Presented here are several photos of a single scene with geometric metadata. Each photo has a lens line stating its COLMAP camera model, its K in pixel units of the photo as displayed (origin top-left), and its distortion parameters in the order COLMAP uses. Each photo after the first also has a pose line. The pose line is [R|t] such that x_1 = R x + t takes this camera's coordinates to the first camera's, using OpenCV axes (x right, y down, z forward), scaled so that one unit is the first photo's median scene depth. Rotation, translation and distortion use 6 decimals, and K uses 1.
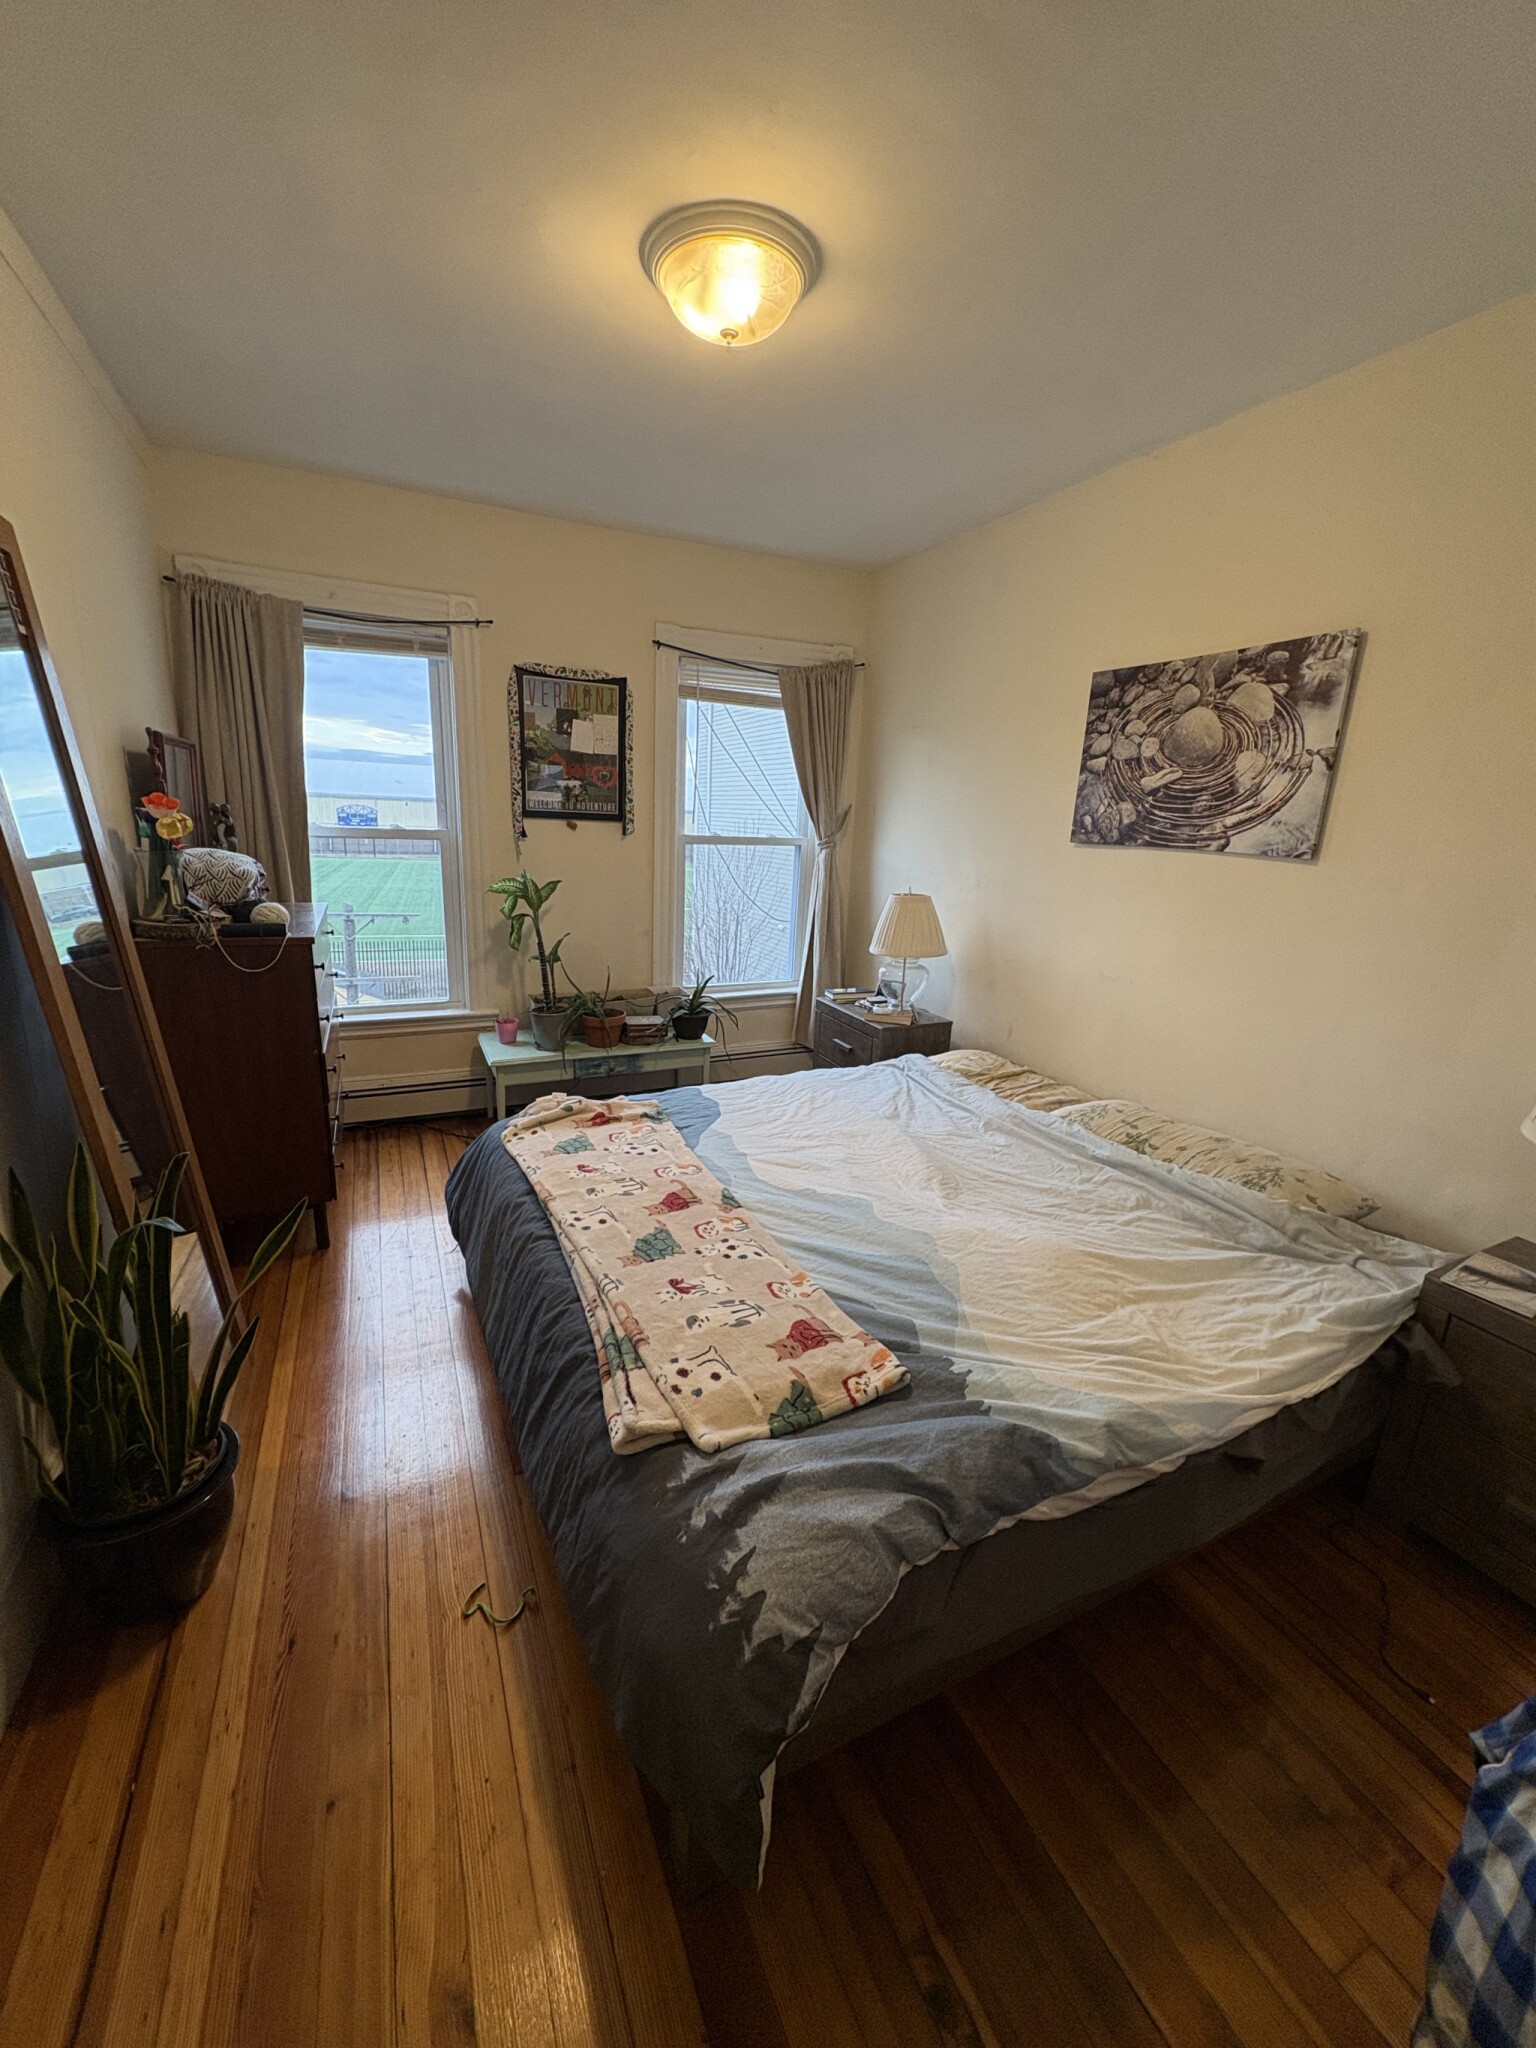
lens RADIAL K [[812.9, 0, 767.2], [0, 812.9, 1021.8], [0, 0, 1]] dist [0.001352, 0.000221]
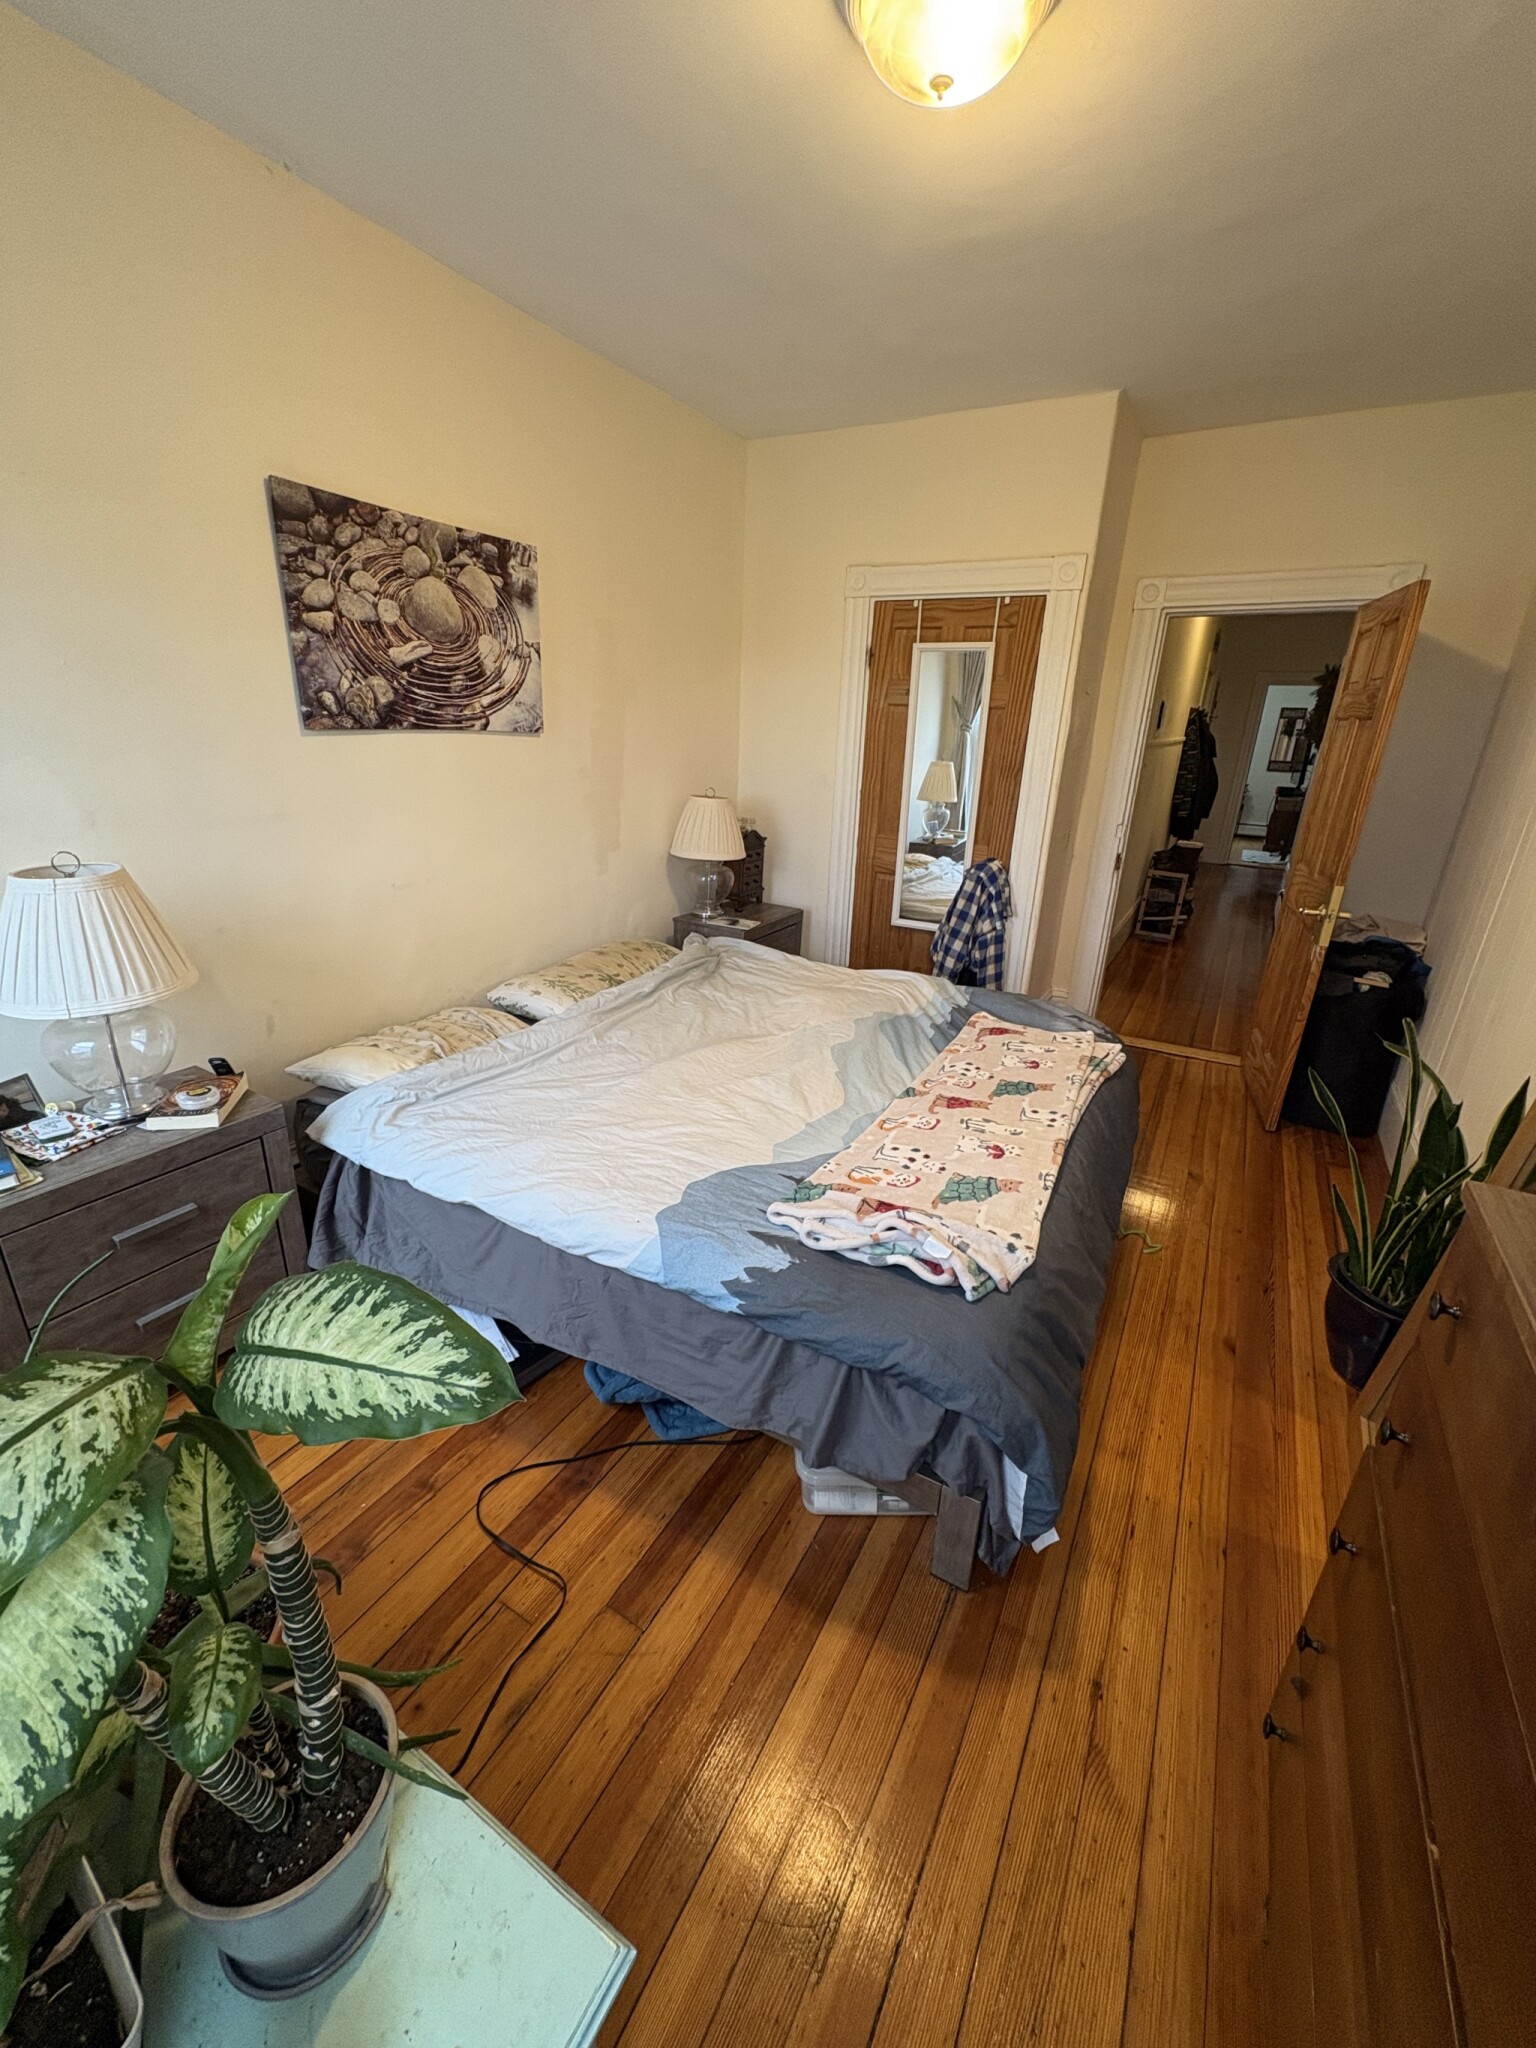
lens RADIAL K [[812.9, 0, 767.2], [0, 812.9, 1021.8], [0, 0, 1]] dist [0.001352, 0.000221]
pose [[-0.571791, -0.344474, 0.744576, -0.590654], [0.143761, 0.851463, 0.504325, -0.366051], [-0.807705, 0.395410, -0.437337, 1.304247]]
